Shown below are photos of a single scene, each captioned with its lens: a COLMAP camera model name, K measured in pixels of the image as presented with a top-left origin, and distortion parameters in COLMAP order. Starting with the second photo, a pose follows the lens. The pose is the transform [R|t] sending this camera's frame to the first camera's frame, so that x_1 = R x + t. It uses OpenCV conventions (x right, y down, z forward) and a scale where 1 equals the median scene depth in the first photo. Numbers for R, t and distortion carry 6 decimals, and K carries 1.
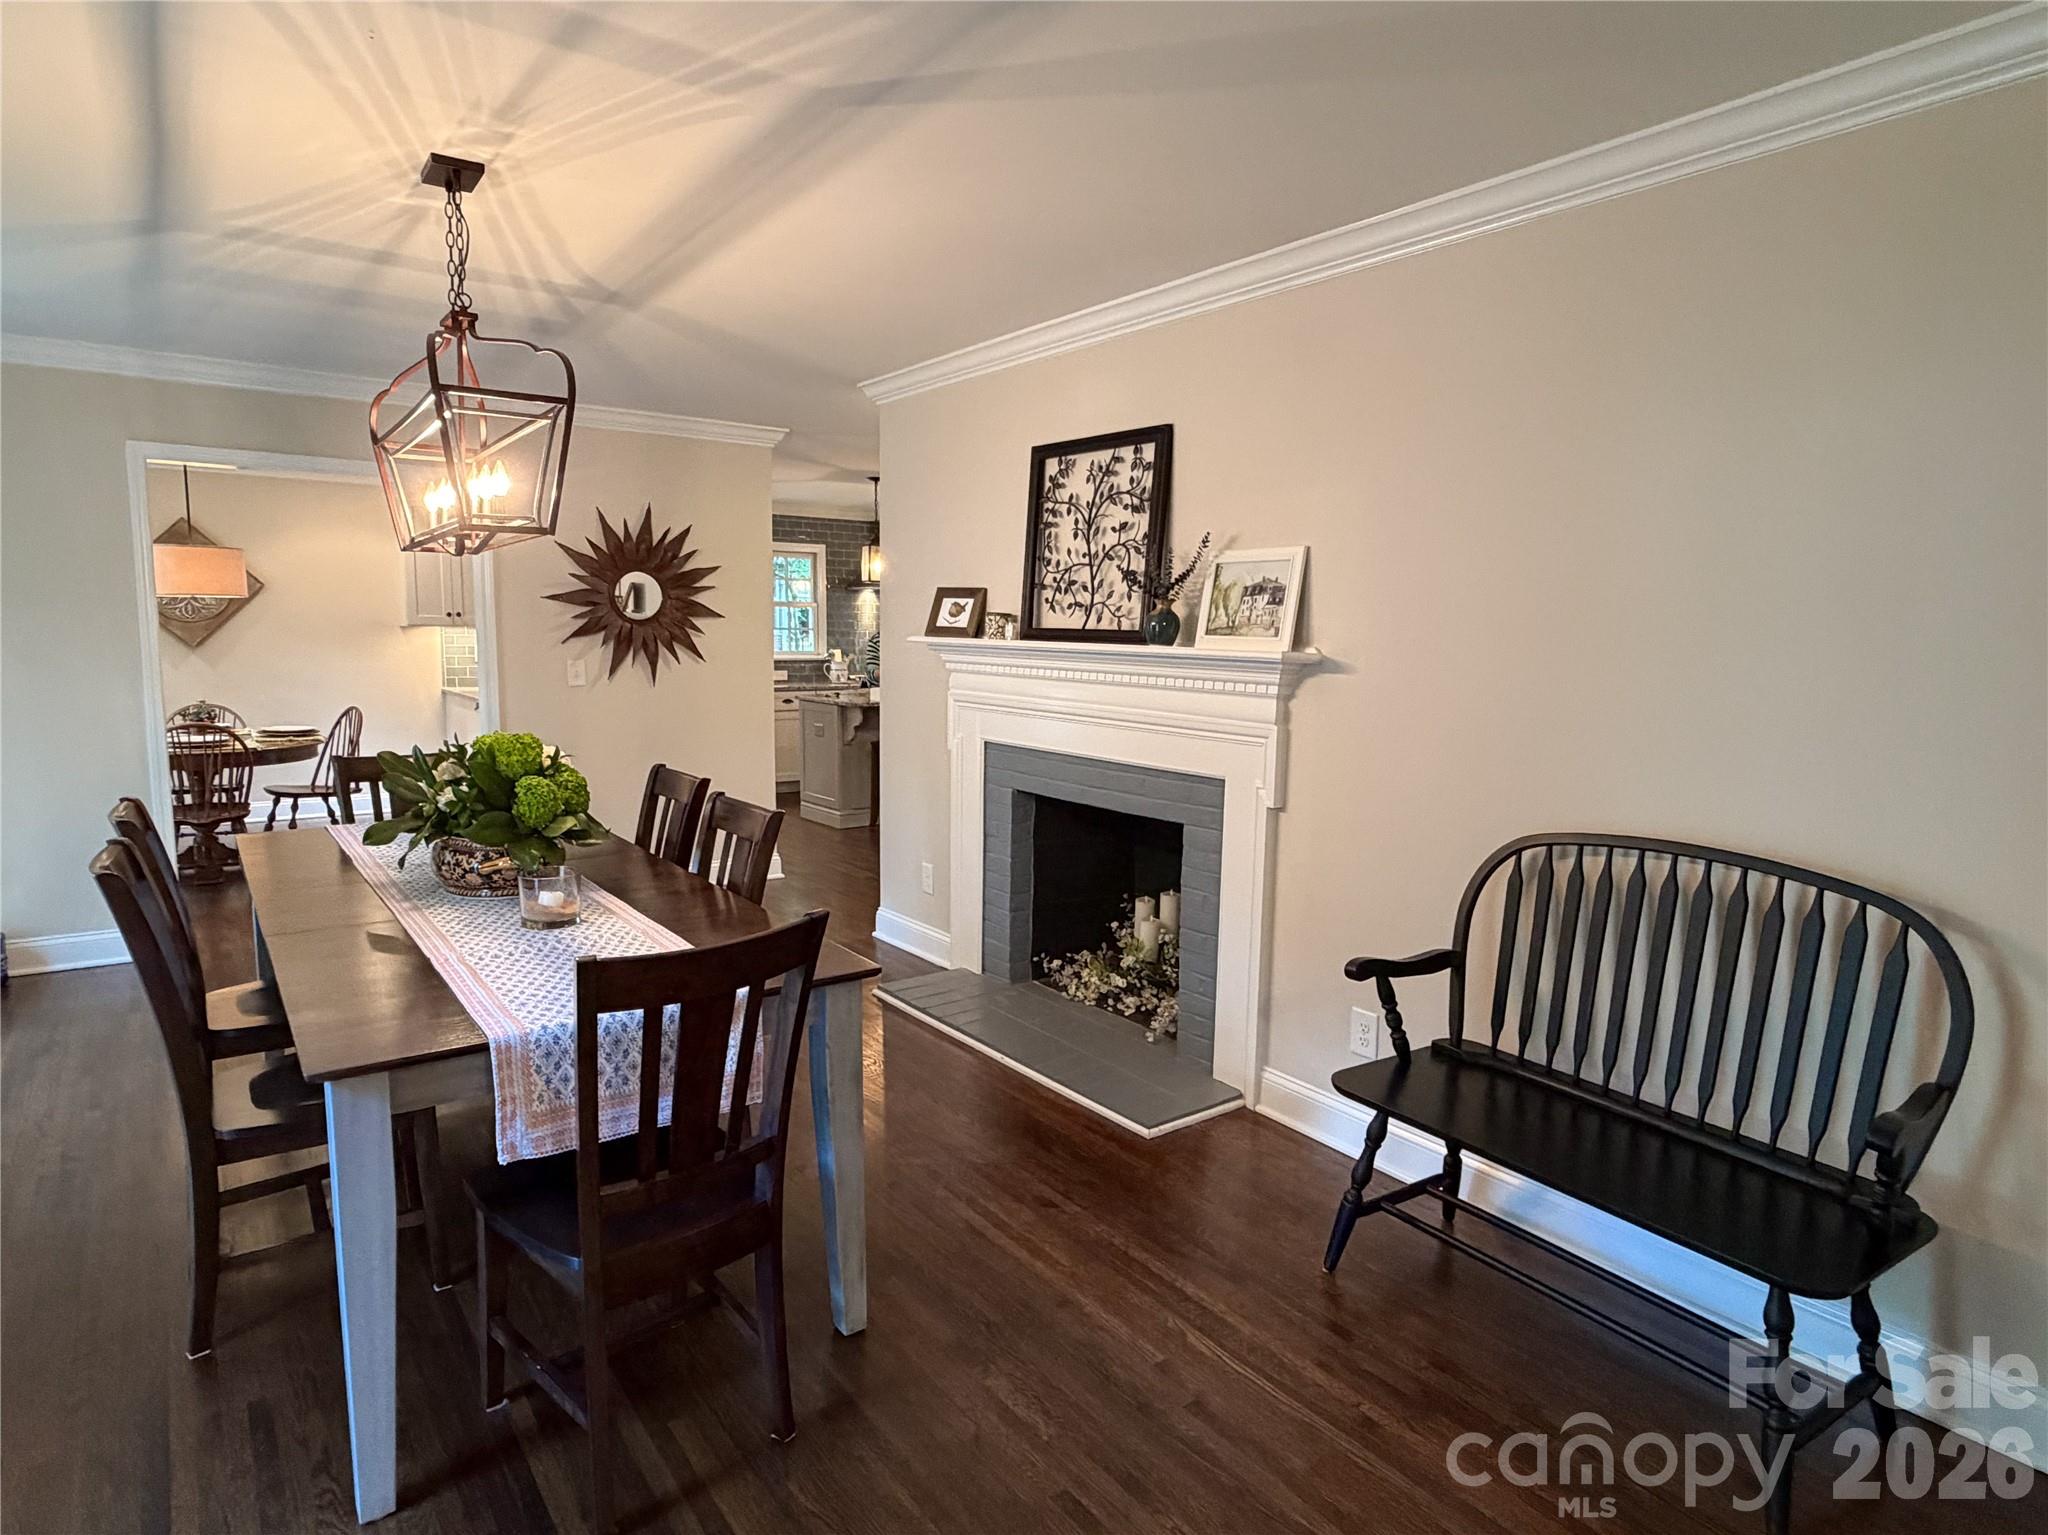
lens RADIAL K [[1145.3, 0, 1017.5], [0, 1145.3, 771.9], [0, 0, 1]] dist [-0.002756, 0.001465]
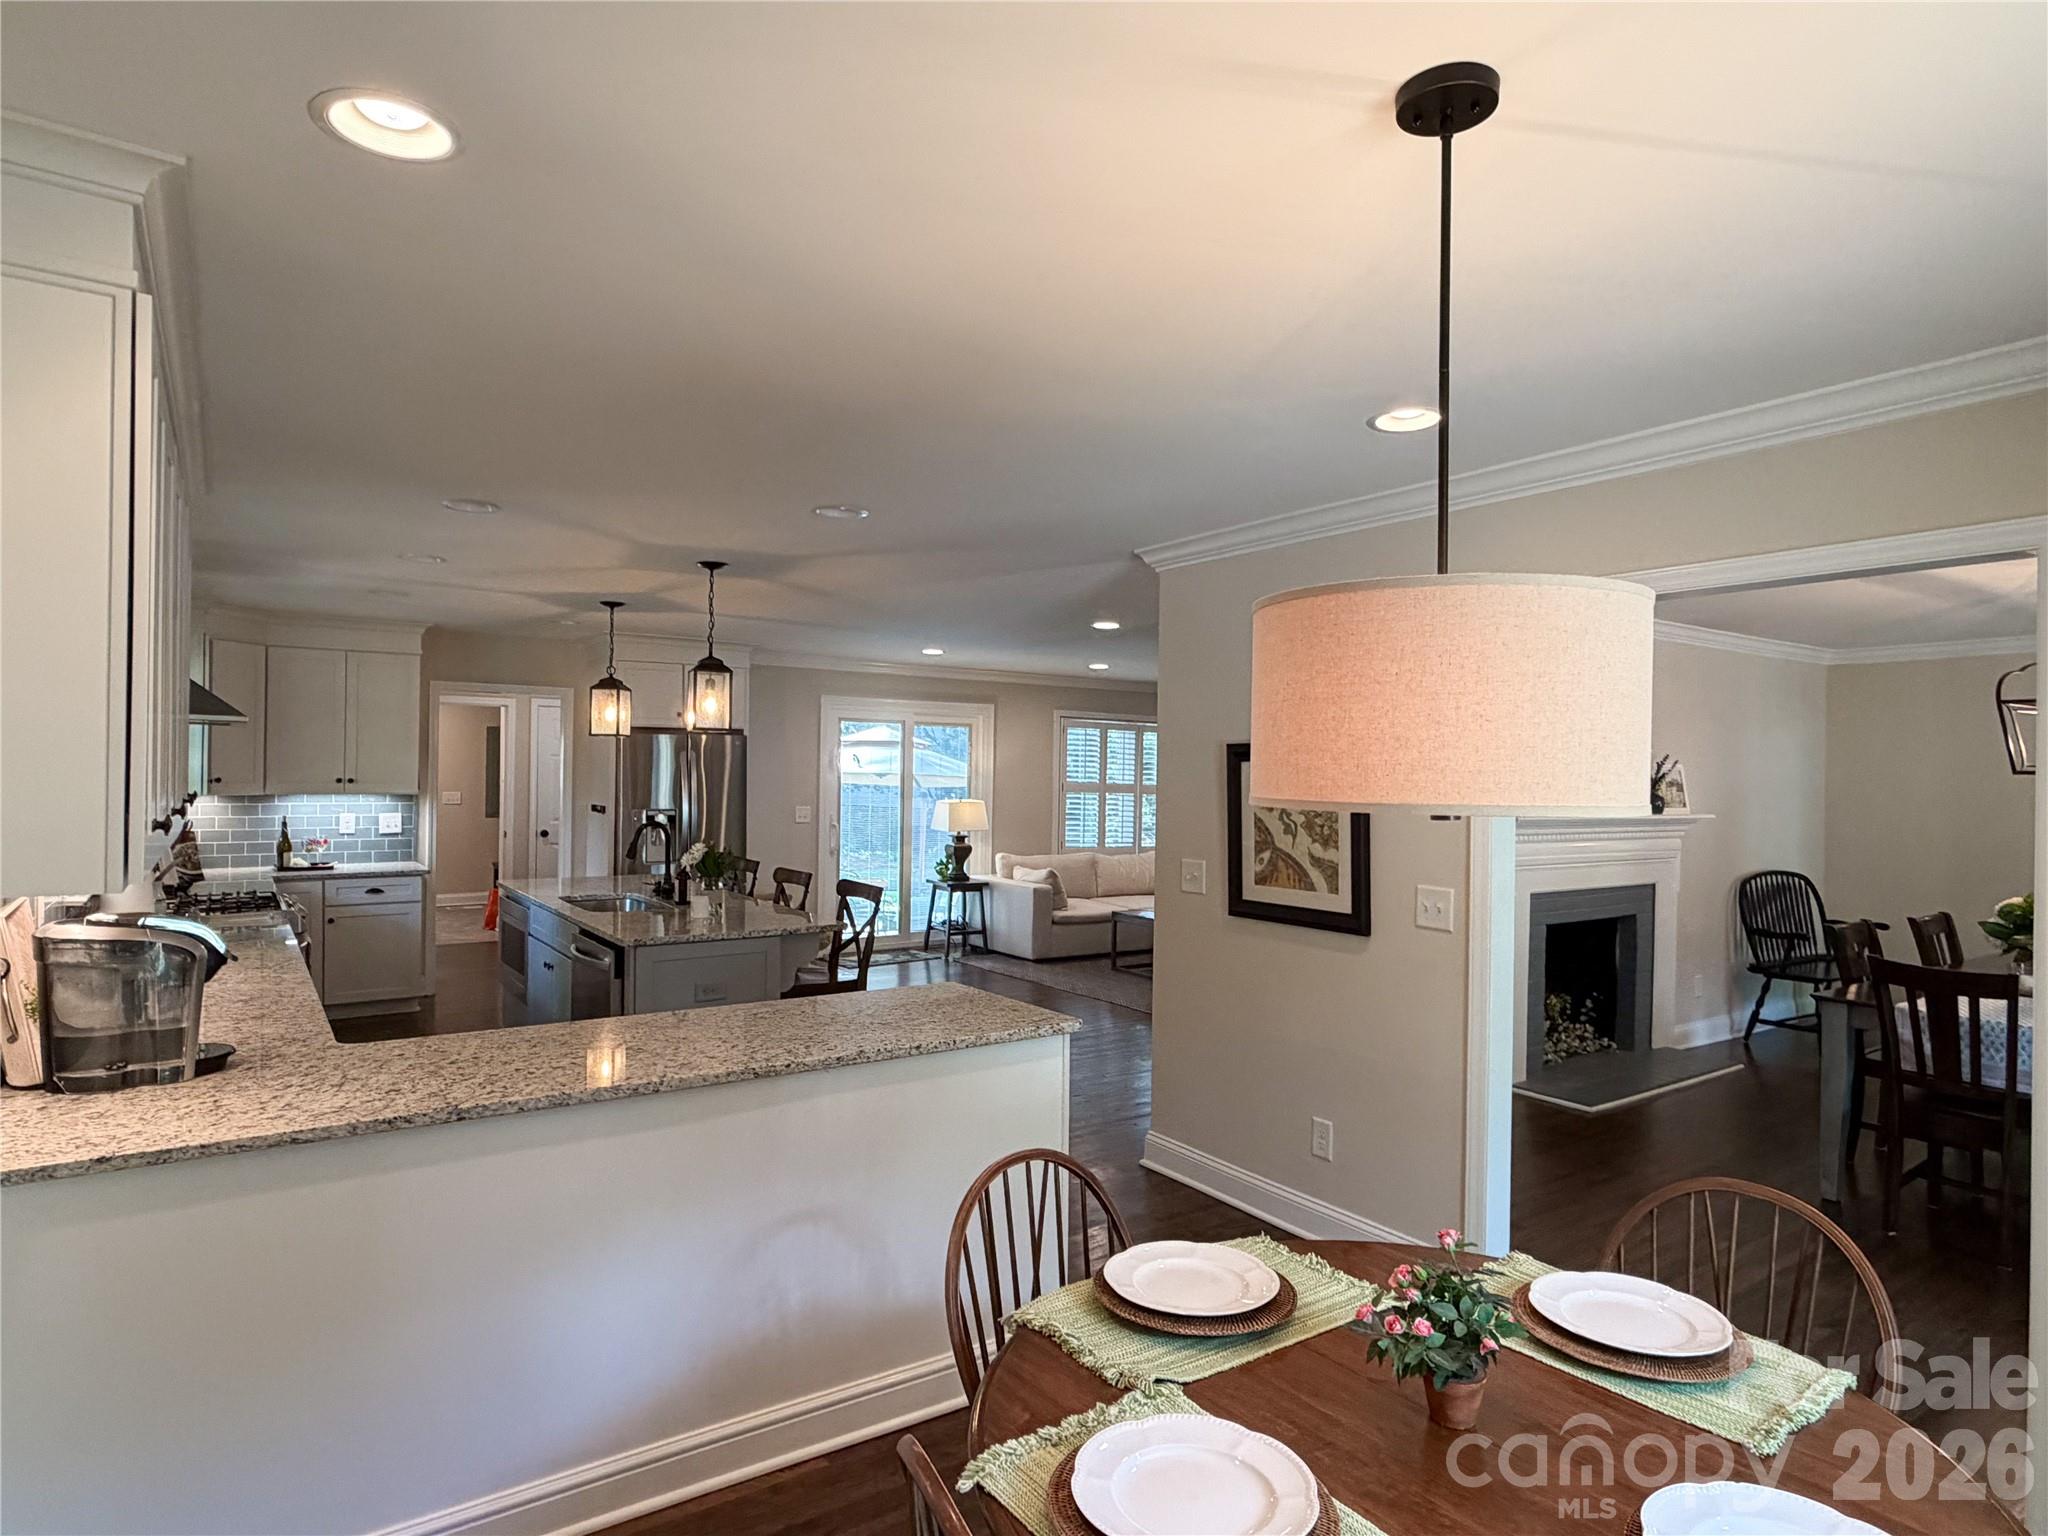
lens RADIAL K [[1145.3, 0, 1017.5], [0, 1145.3, 772.4], [0, 0, 1]] dist [-0.002756, 0.001465]
pose [[0.031835, -0.014317, 0.999391, -1.585730], [0.110573, 0.993810, 0.010715, -0.285764], [-0.993358, 0.110165, 0.033221, 1.753491]]
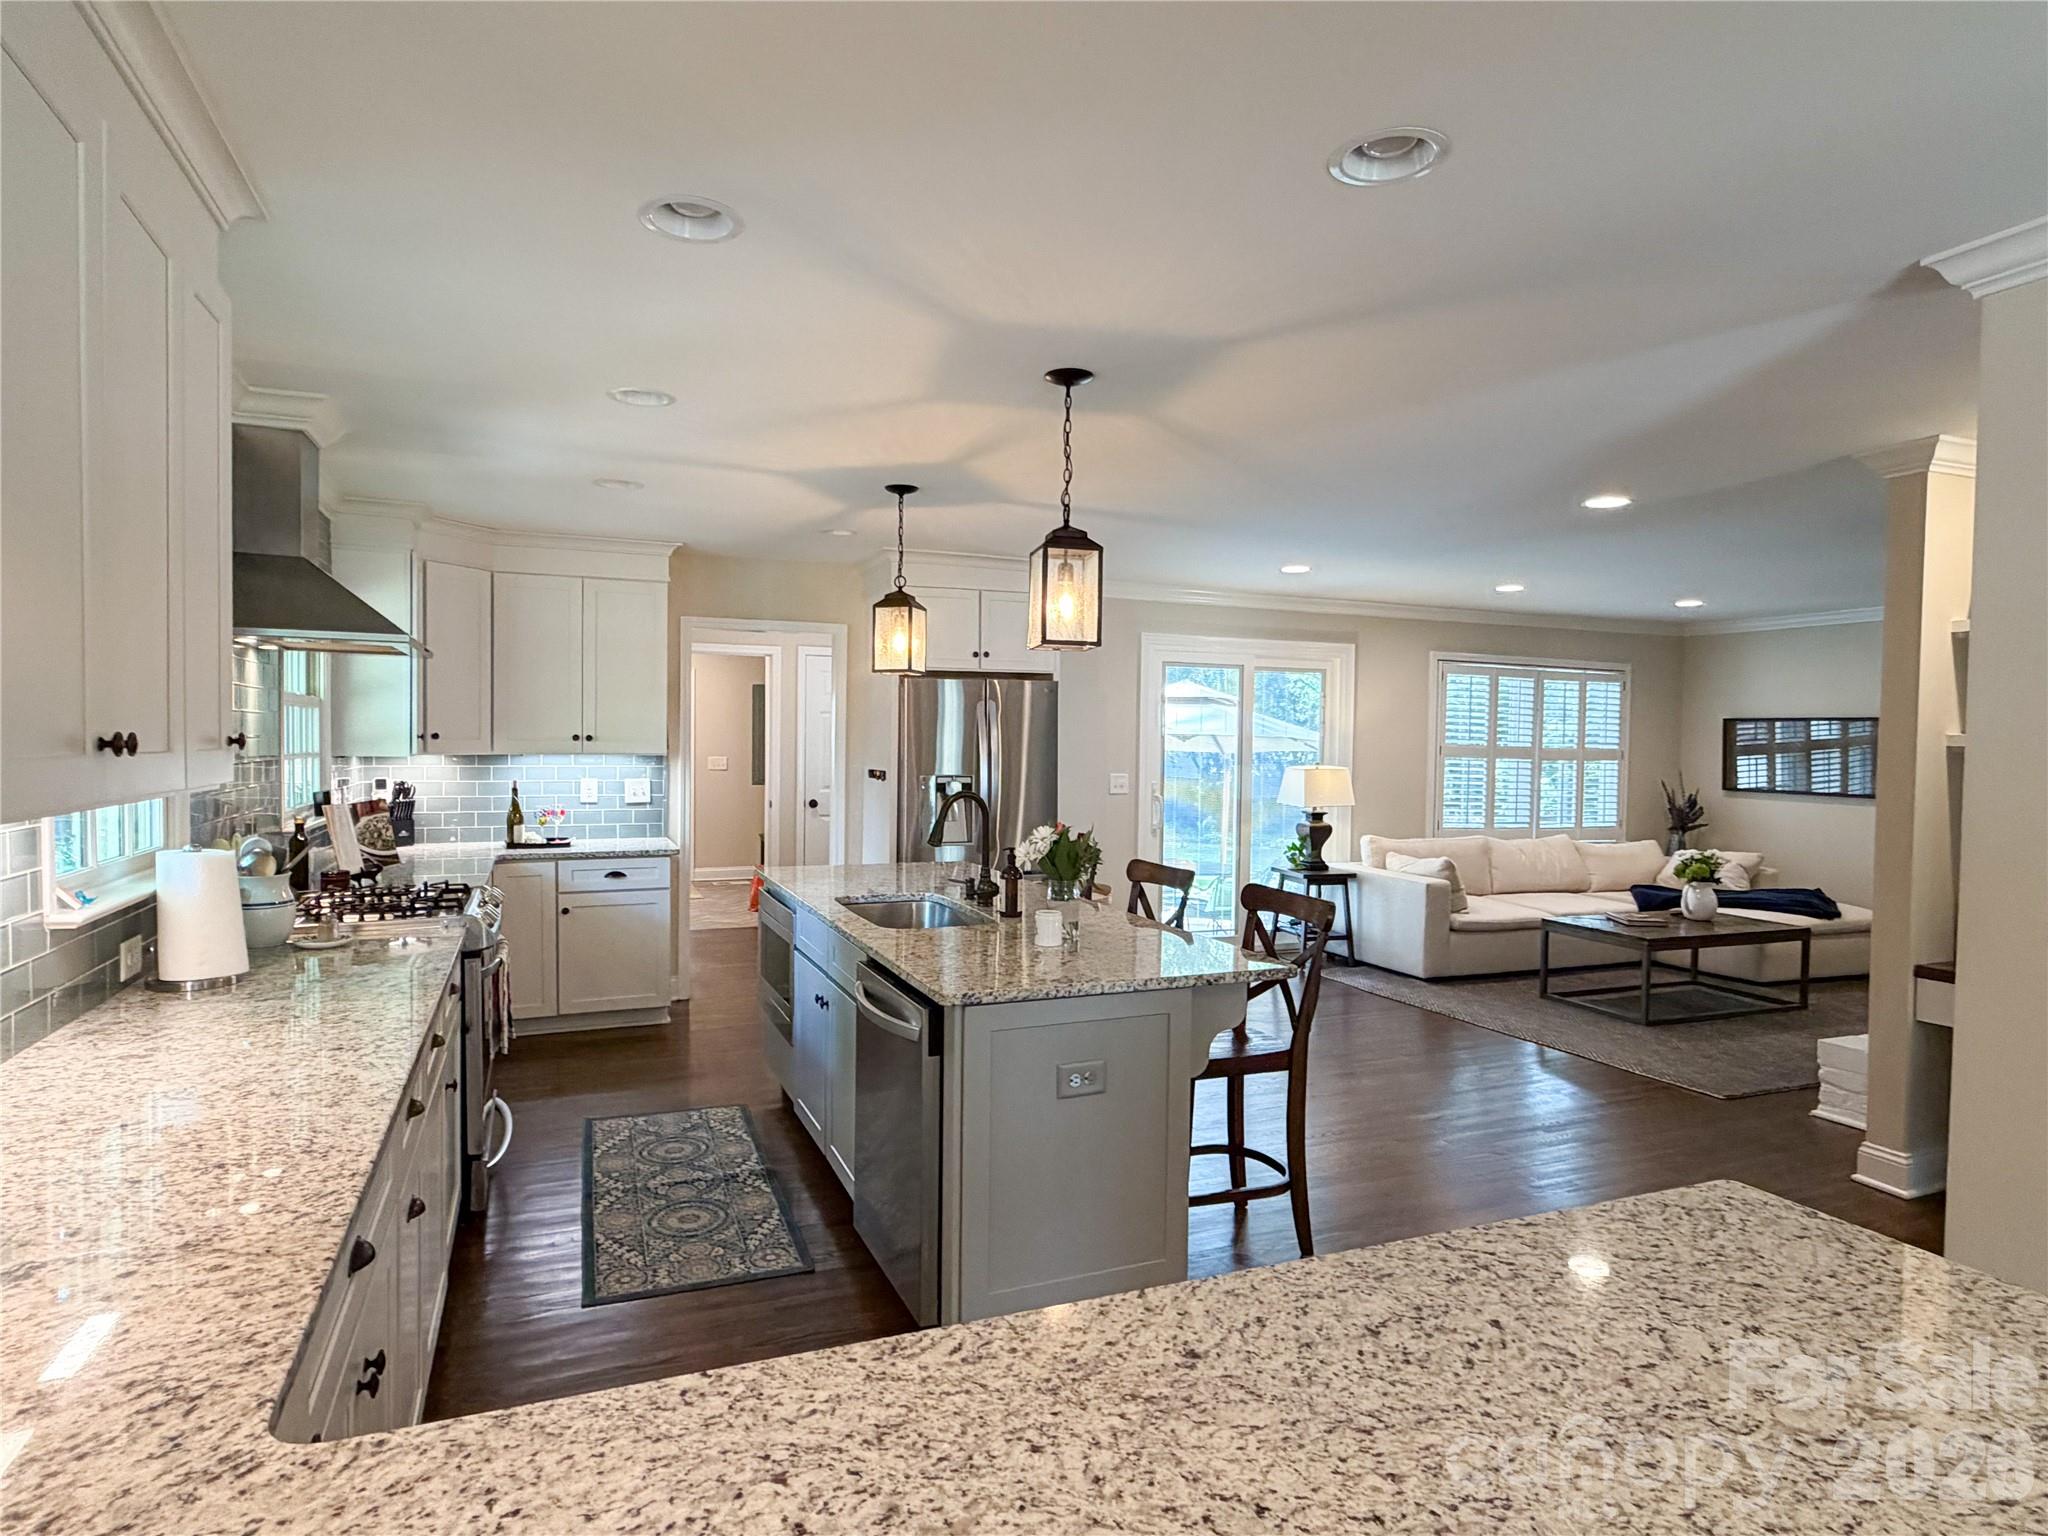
lens RADIAL K [[1145.3, 0, 1017.5], [0, 1145.3, 772.4], [0, 0, 1]] dist [-0.002756, 0.001465]
pose [[0.243467, -0.039362, 0.969110, -1.081678], [0.110938, 0.993749, 0.012492, -0.283025], [-0.963544, 0.104470, 0.246312, 1.985315]]
